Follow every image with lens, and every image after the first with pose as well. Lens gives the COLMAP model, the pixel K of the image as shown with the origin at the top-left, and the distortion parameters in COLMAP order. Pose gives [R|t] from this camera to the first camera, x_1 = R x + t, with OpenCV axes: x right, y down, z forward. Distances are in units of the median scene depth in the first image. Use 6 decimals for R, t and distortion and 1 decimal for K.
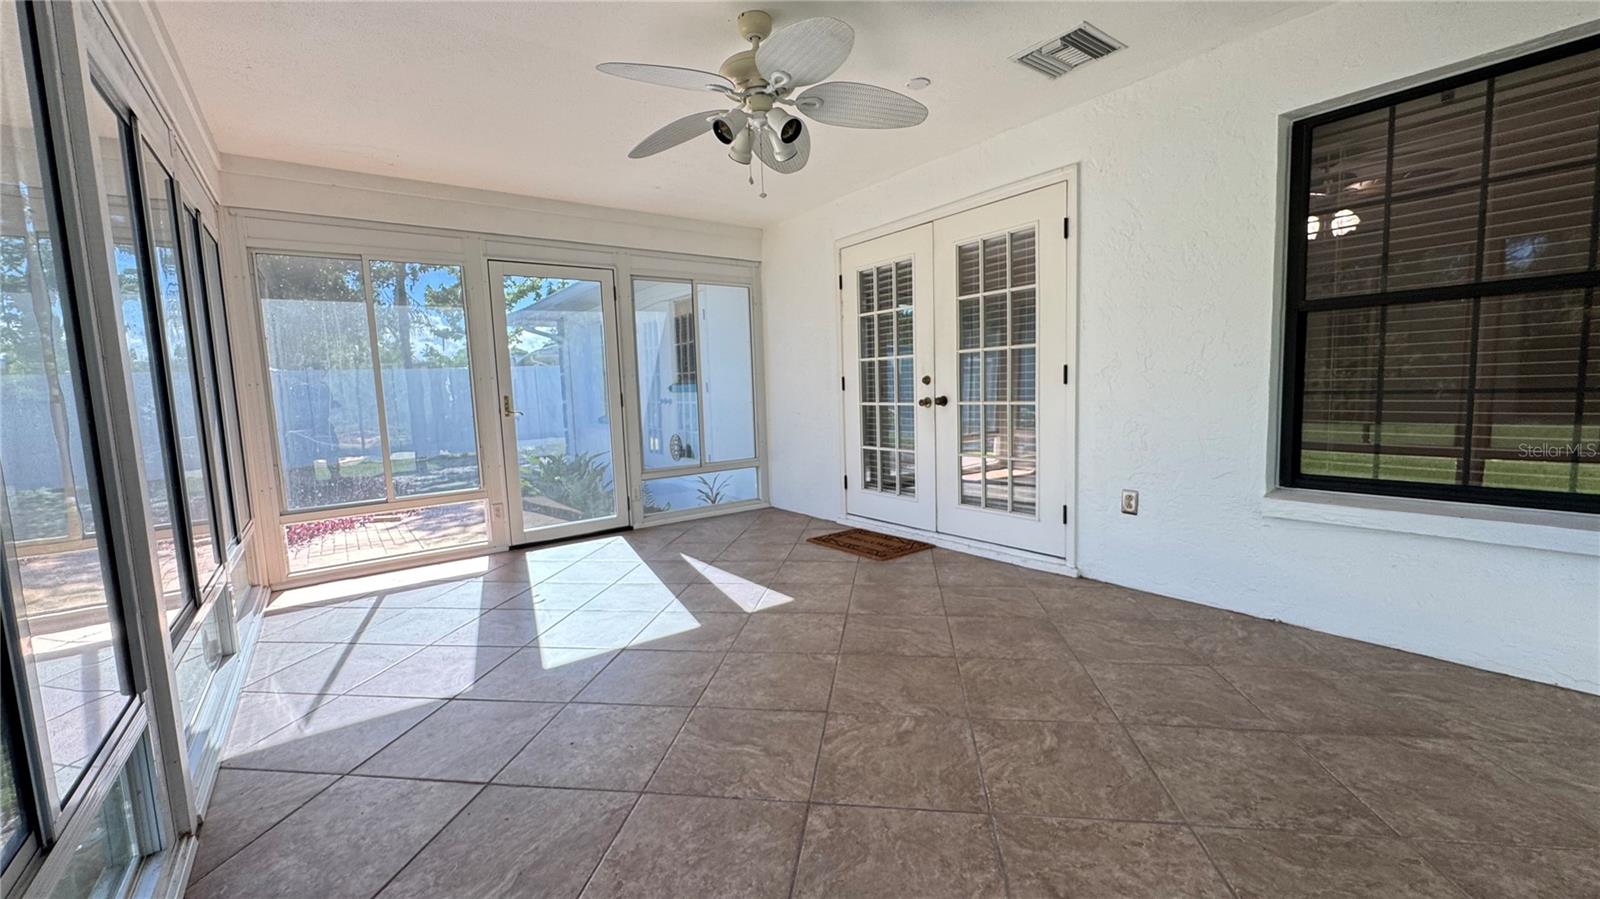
lens RADIAL K [[638.1, 0, 800.0], [0, 638.1, 449.5], [0, 0, 1]] dist [-0.000474, -0.000027]
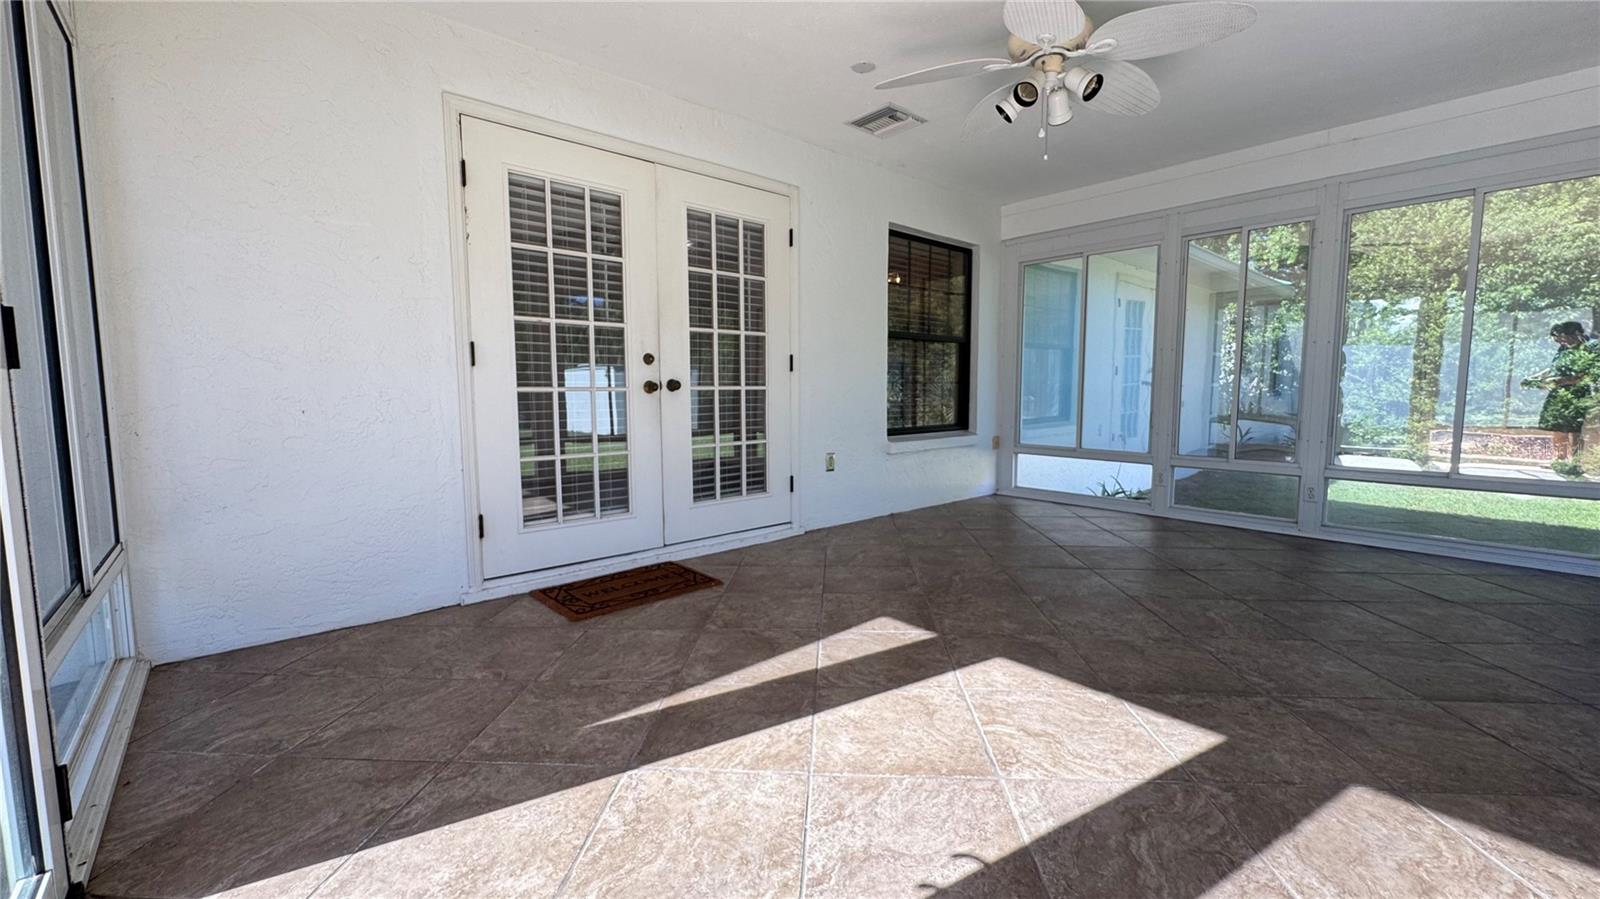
lens RADIAL K [[638.1, 0, 800.0], [0, 638.1, 449.5], [0, 0, 1]] dist [-0.000474, -0.000027]
pose [[-0.087256, -0.059106, 0.994431, -0.689432], [0.104893, 0.992144, 0.068174, -0.035328], [-0.990648, 0.110258, -0.080371, 0.999476]]
